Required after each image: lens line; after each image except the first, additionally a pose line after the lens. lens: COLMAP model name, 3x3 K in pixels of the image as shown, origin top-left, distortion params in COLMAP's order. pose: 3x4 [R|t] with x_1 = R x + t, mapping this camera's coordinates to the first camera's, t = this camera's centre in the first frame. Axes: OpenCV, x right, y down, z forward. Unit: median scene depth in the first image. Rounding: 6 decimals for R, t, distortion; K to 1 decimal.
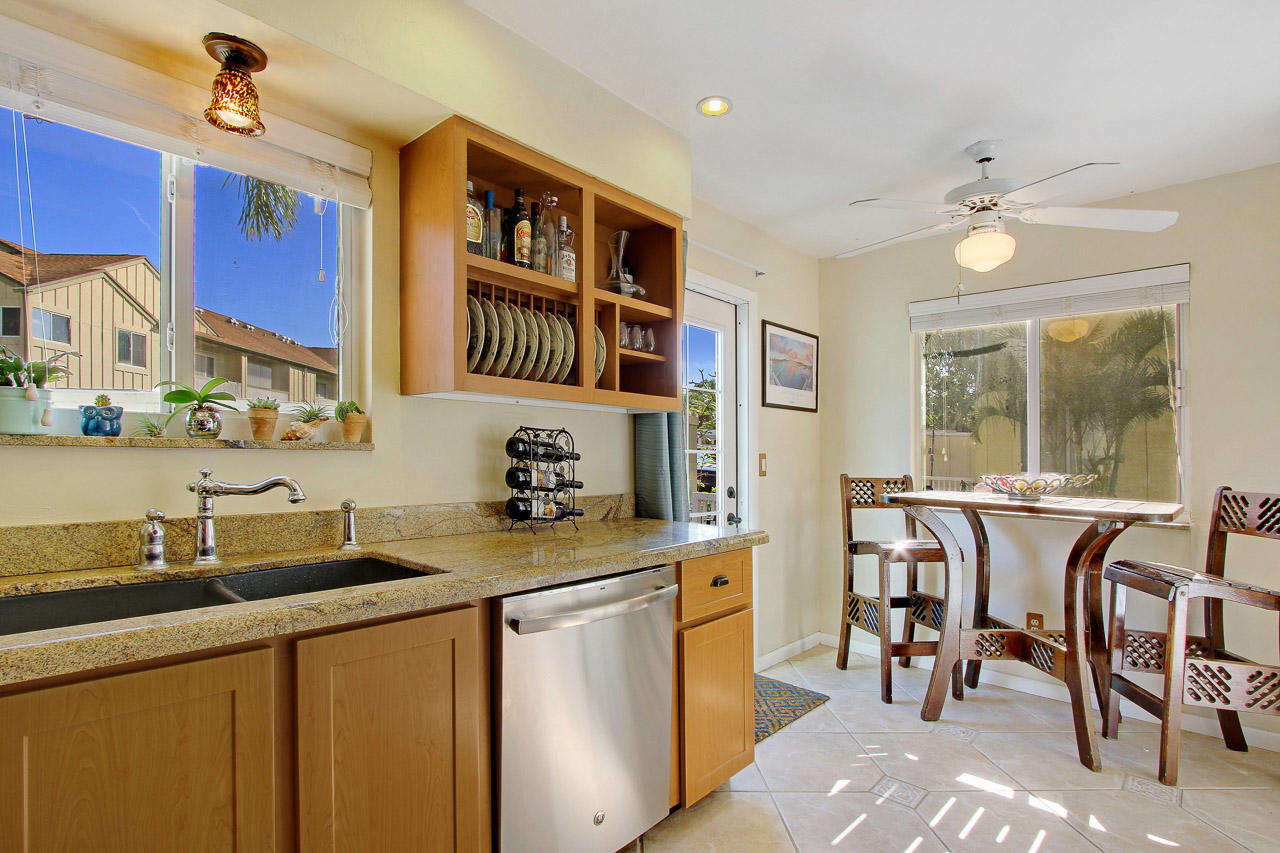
lens RADIAL K [[602.5, 0, 637.9], [0, 602.5, 446.7], [0, 0, 1]] dist [-0.020493, 0.000701]
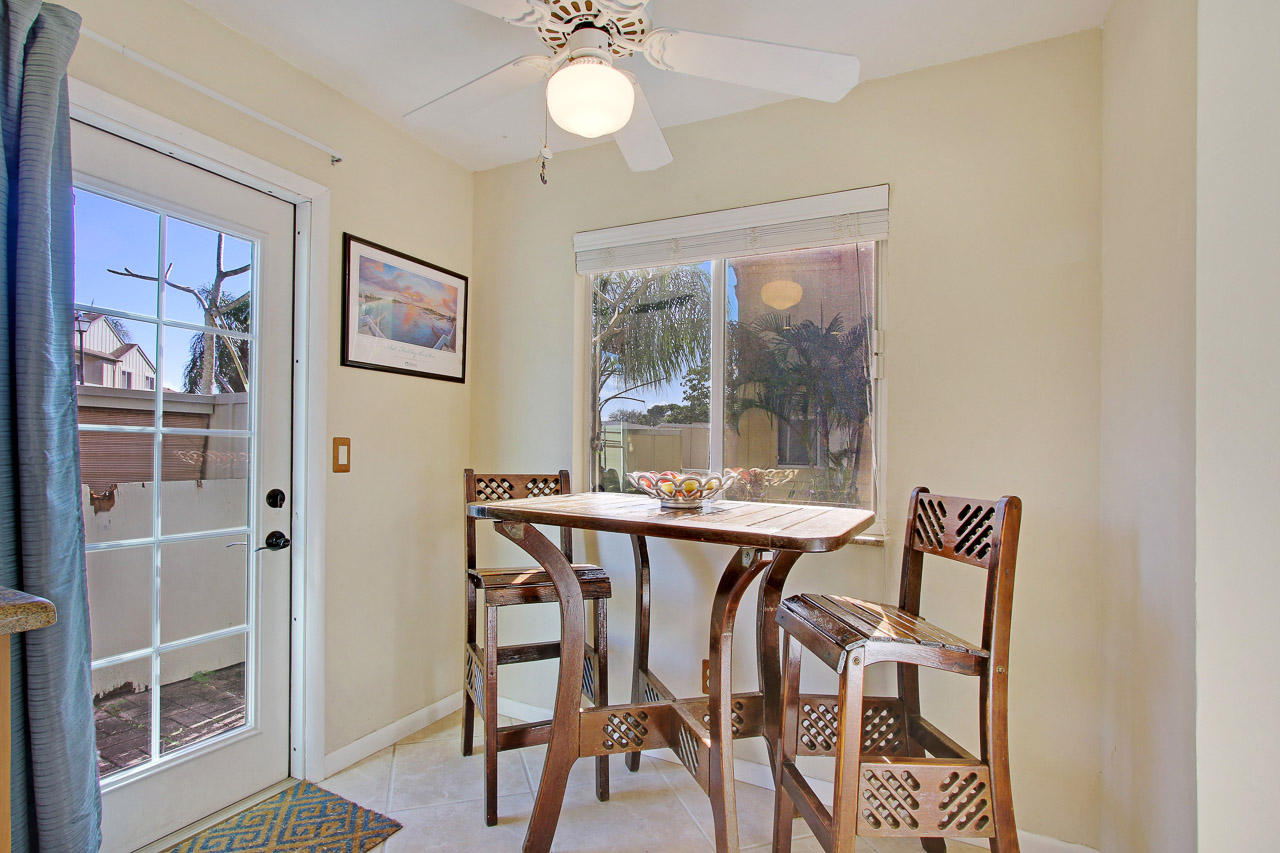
lens RADIAL K [[586.1, 0, 640.0], [0, 586.1, 426.5], [0, 0, 1]] dist [-0.020757, 0.000260]
pose [[0.957327, 0.019697, 0.288336, 0.435787], [-0.013354, 0.999624, -0.023949, 0.013498], [-0.288699, 0.019076, 0.957230, 0.394591]]
